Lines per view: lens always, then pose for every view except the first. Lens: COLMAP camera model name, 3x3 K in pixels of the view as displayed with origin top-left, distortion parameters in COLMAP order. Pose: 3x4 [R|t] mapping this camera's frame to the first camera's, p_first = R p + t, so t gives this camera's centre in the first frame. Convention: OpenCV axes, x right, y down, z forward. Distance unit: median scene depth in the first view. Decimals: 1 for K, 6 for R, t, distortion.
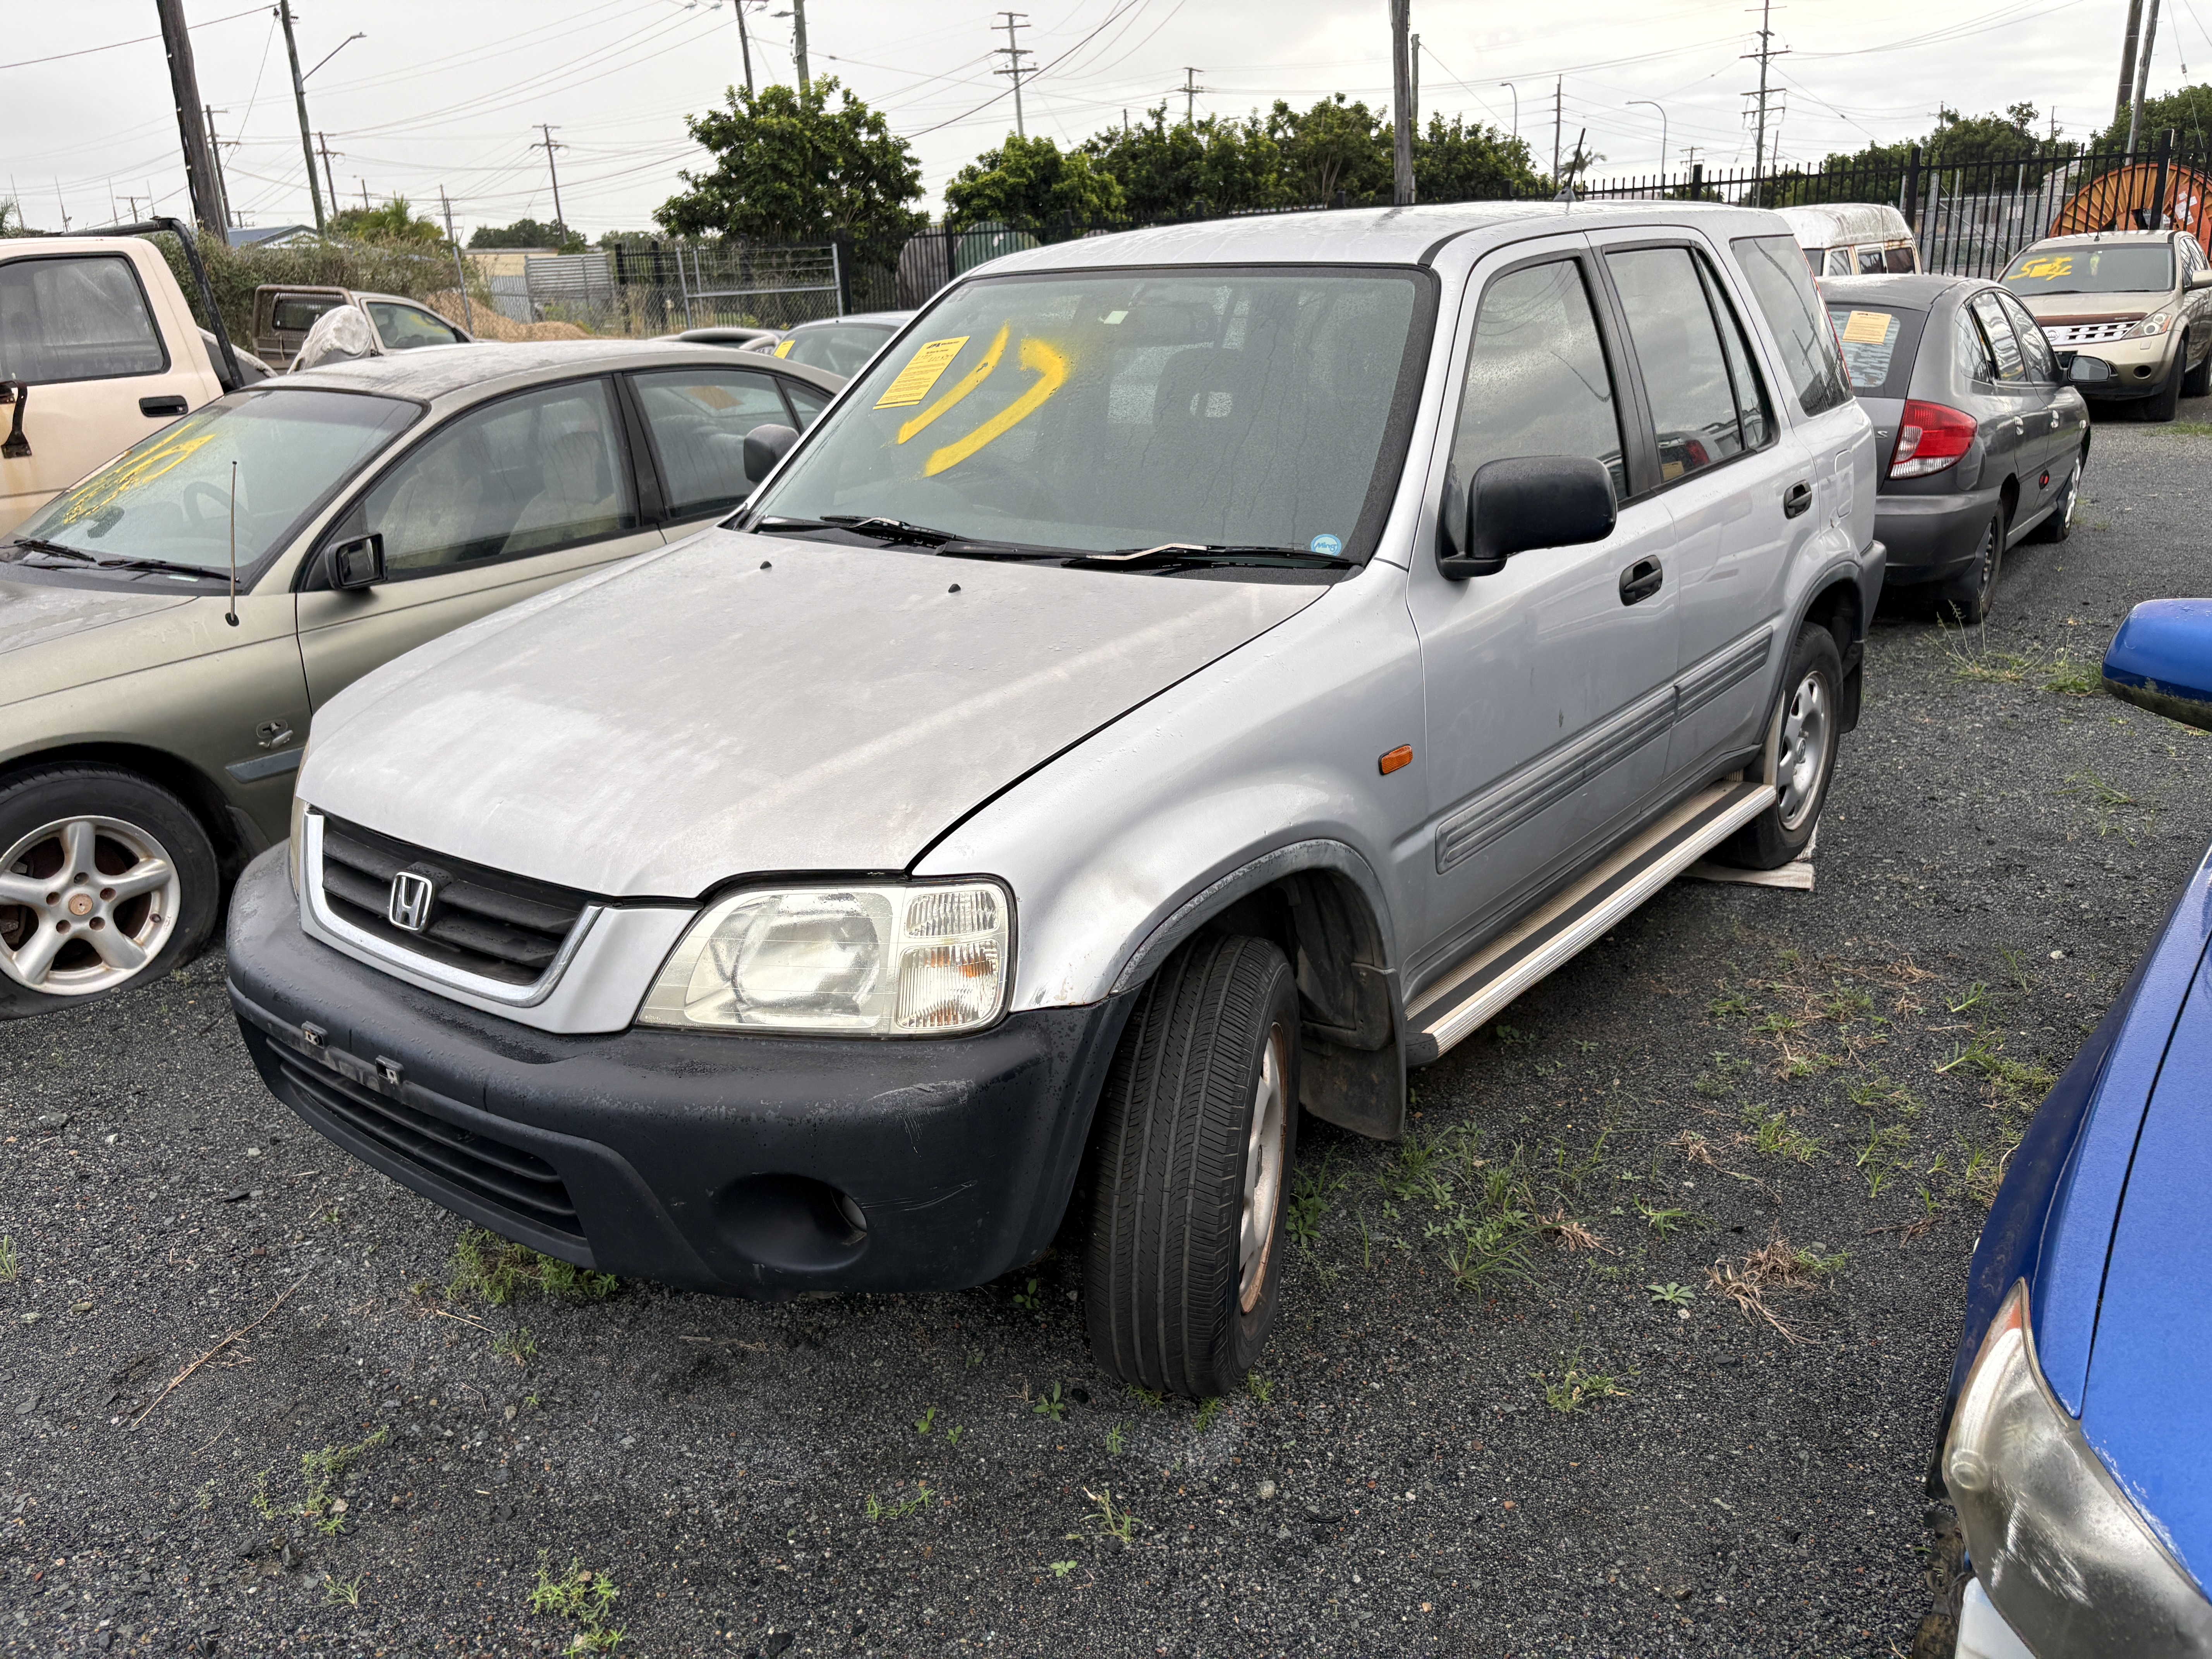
lens RADIAL K [[1708.1, 0, 1106.2], [0, 1708.1, 805.7], [0, 0, 1]] dist [0.044119, -0.045890]
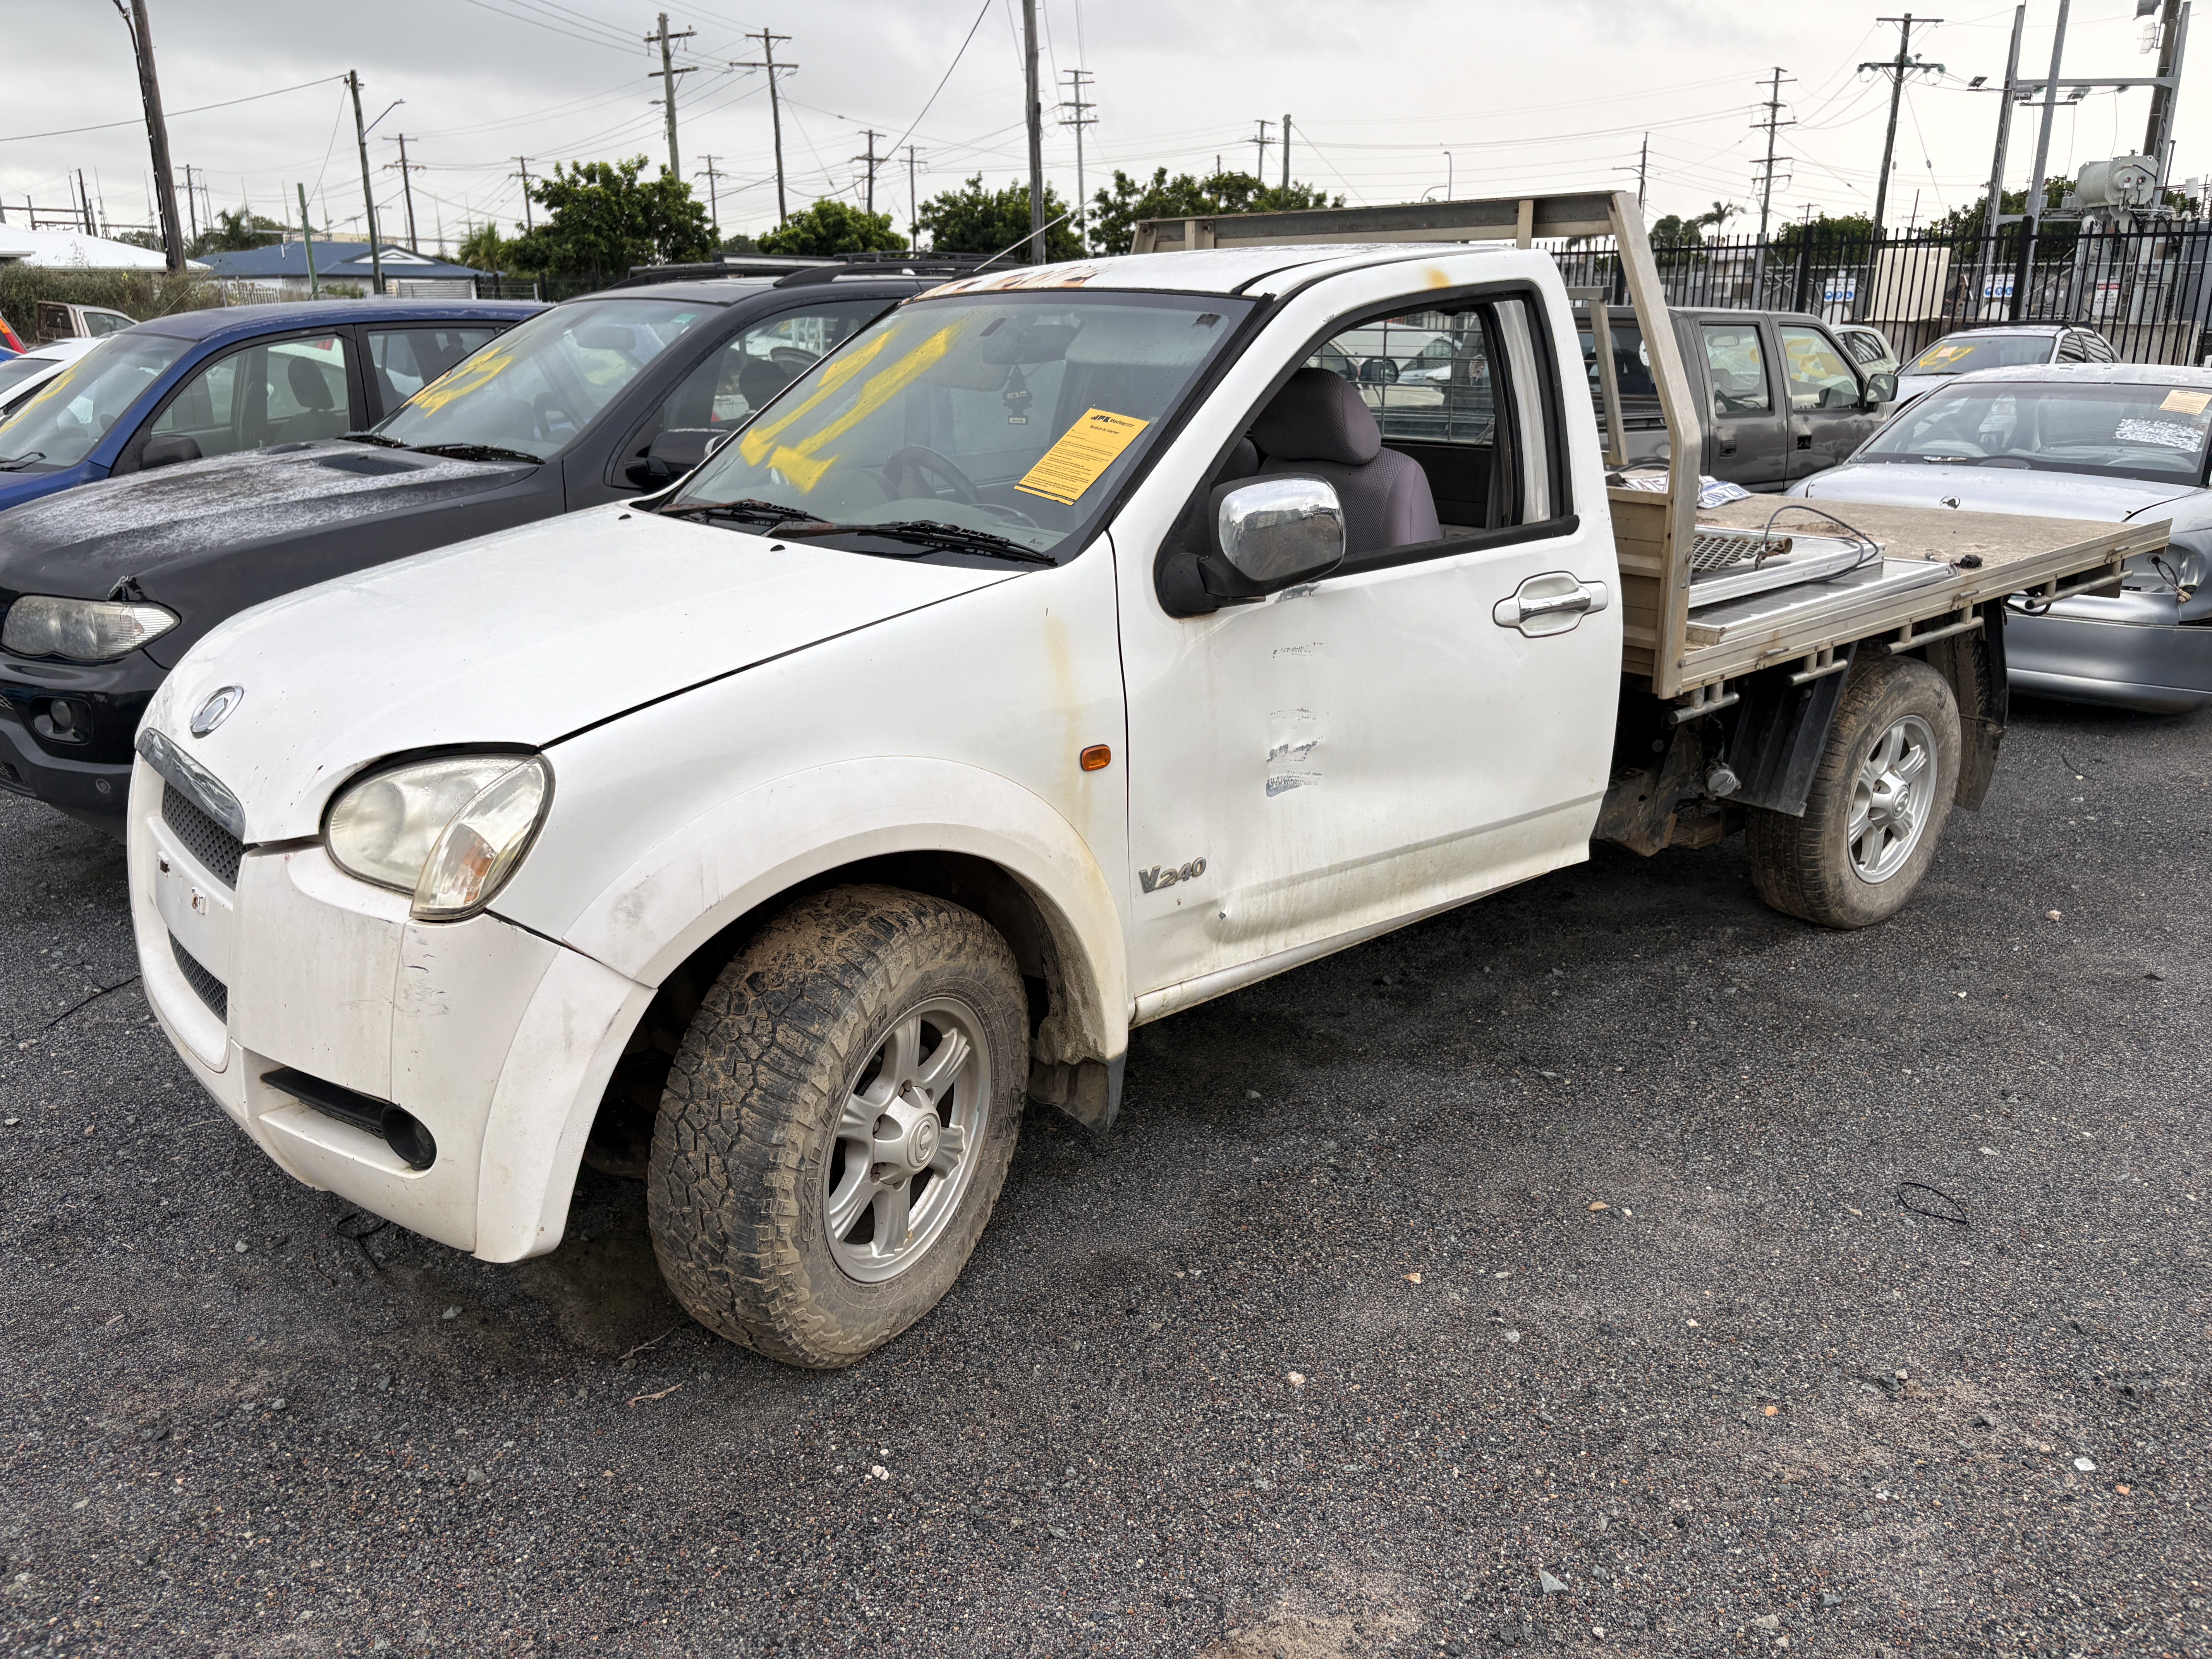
lens RADIAL K [[1708.1, 0, 1075.4], [0, 1708.1, 803.3], [0, 0, 1]] dist [0.044119, -0.045890]
pose [[0.988133, 0.076721, -0.133065, 0.347919], [-0.078753, 0.996843, -0.010074, 0.058242], [0.131872, 0.020434, 0.991056, -0.242508]]
